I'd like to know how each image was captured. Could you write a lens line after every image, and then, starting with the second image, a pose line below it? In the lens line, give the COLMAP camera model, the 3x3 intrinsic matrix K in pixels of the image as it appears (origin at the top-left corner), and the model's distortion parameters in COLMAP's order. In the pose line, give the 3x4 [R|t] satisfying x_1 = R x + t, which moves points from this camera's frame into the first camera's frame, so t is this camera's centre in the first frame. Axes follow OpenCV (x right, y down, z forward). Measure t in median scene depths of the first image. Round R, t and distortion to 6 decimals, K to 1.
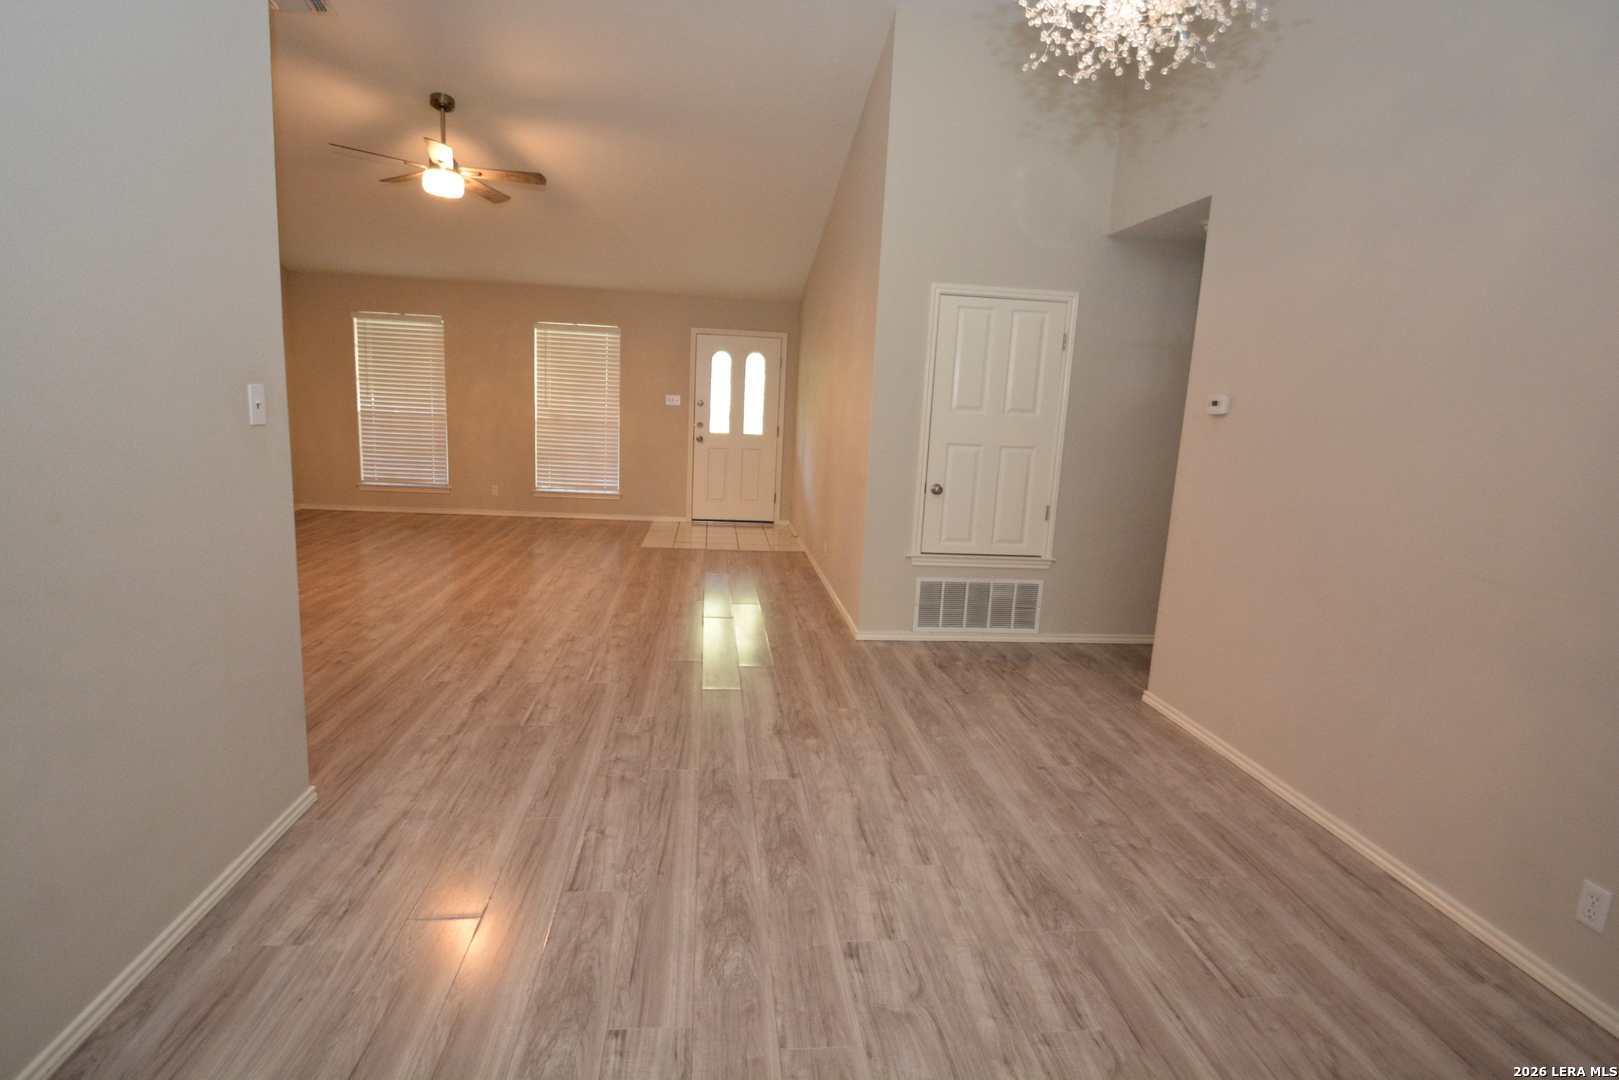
lens RADIAL K [[799.3, 0, 794.5], [0, 799.3, 532.0], [0, 0, 1]] dist [0.006265, -0.023765]
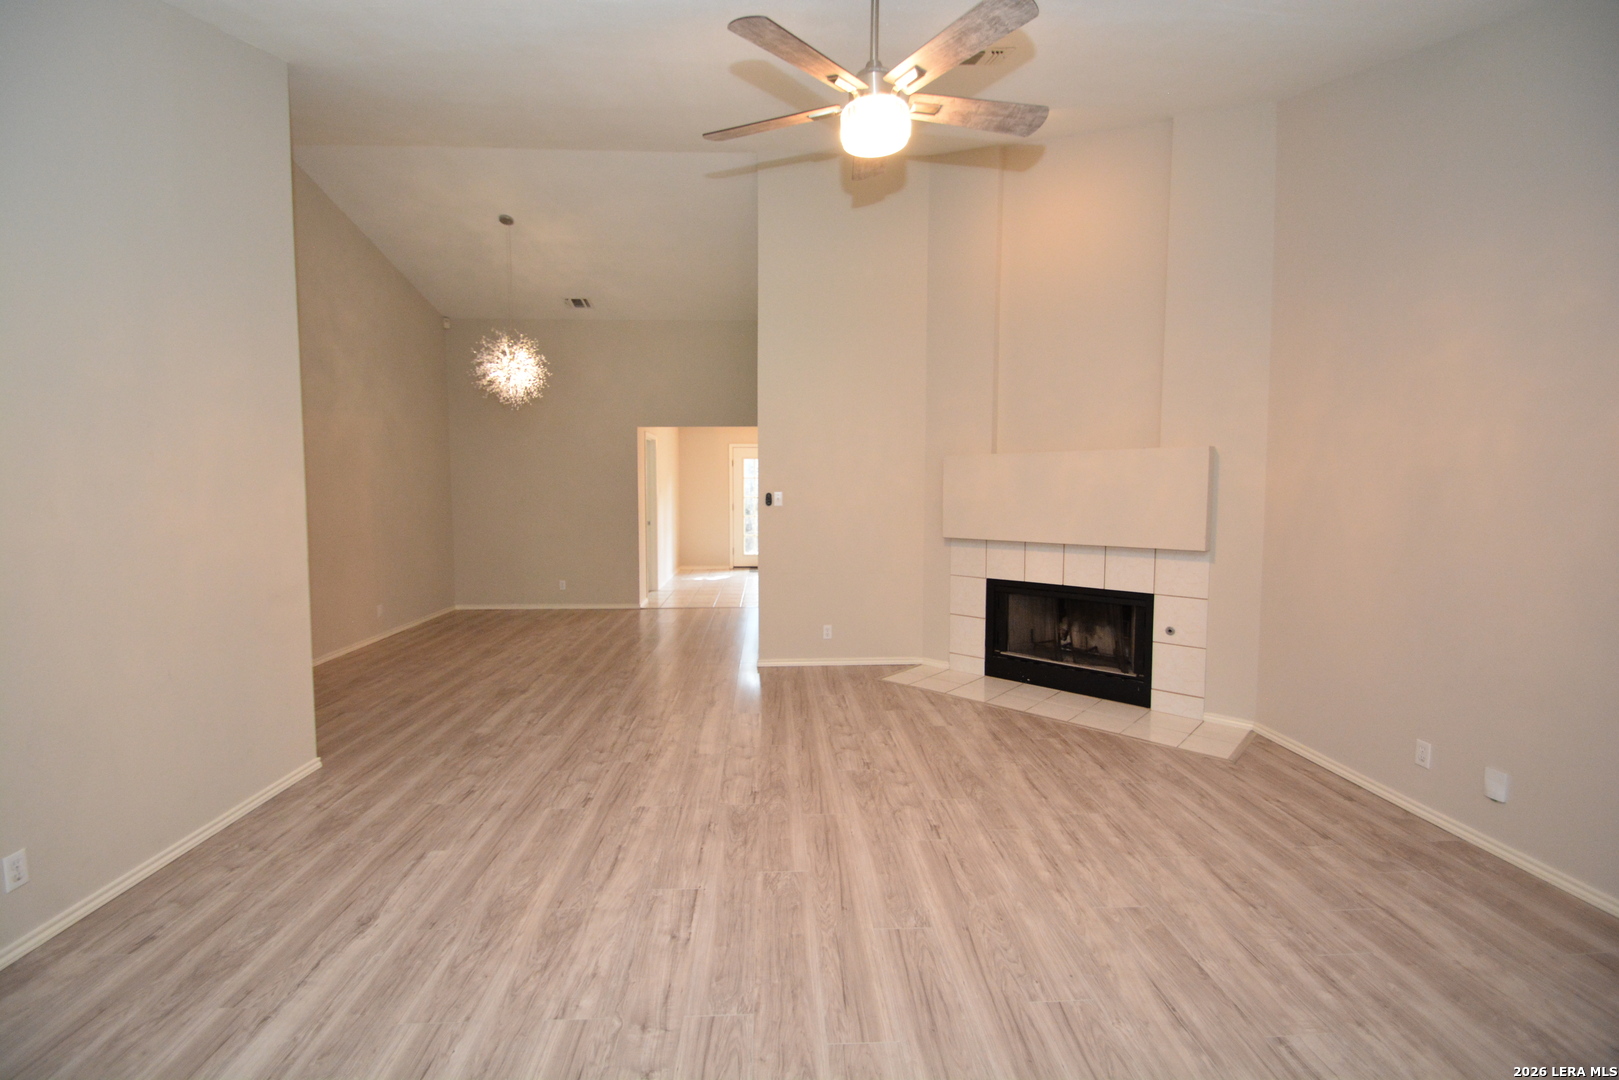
lens RADIAL K [[703.9, 0, 795.3], [0, 703.9, 532.4], [0, 0, 1]] dist [0.017188, -0.019770]
pose [[-0.996631, -0.051344, 0.063954, -0.267778], [-0.034659, 0.970409, 0.238968, -0.176761], [-0.074331, 0.235947, -0.968919, 0.944730]]
